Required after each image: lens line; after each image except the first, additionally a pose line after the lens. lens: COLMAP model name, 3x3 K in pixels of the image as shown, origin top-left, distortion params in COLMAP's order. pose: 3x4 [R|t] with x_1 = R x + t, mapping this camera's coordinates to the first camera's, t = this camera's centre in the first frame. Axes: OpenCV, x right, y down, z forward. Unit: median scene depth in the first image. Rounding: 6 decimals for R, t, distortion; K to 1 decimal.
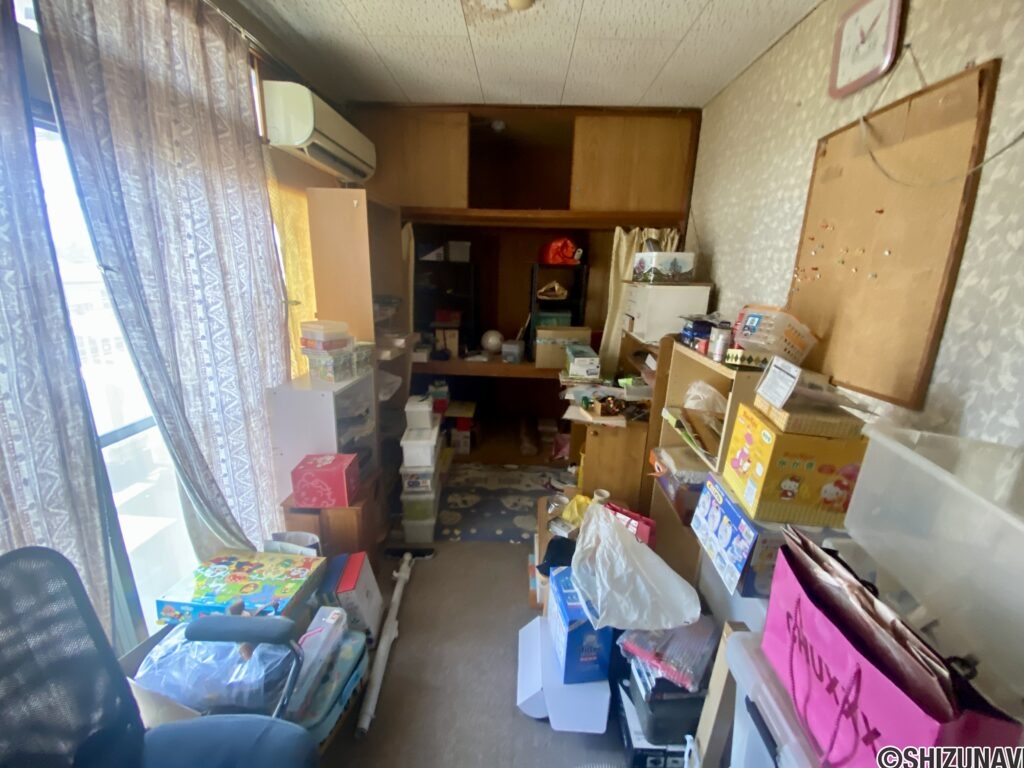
lens RADIAL K [[413.6, 0, 507.1], [0, 413.6, 383.9], [0, 0, 1]] dist [0.030321, -0.025927]
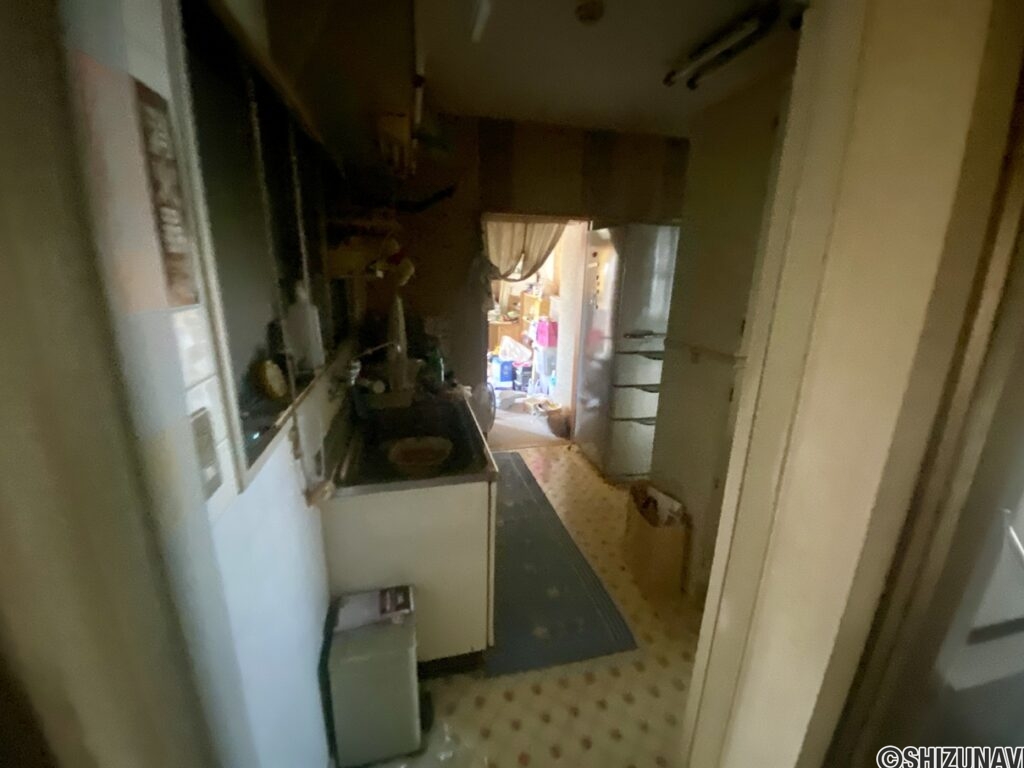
lens RADIAL K [[413.6, 0, 507.1], [0, 413.6, 383.9], [0, 0, 1]] dist [0.030321, -0.025927]
pose [[0.962148, -0.078845, 0.260872, -0.535081], [0.078048, 0.996859, 0.013430, 0.477301], [-0.261111, 0.007439, 0.965280, -1.786738]]
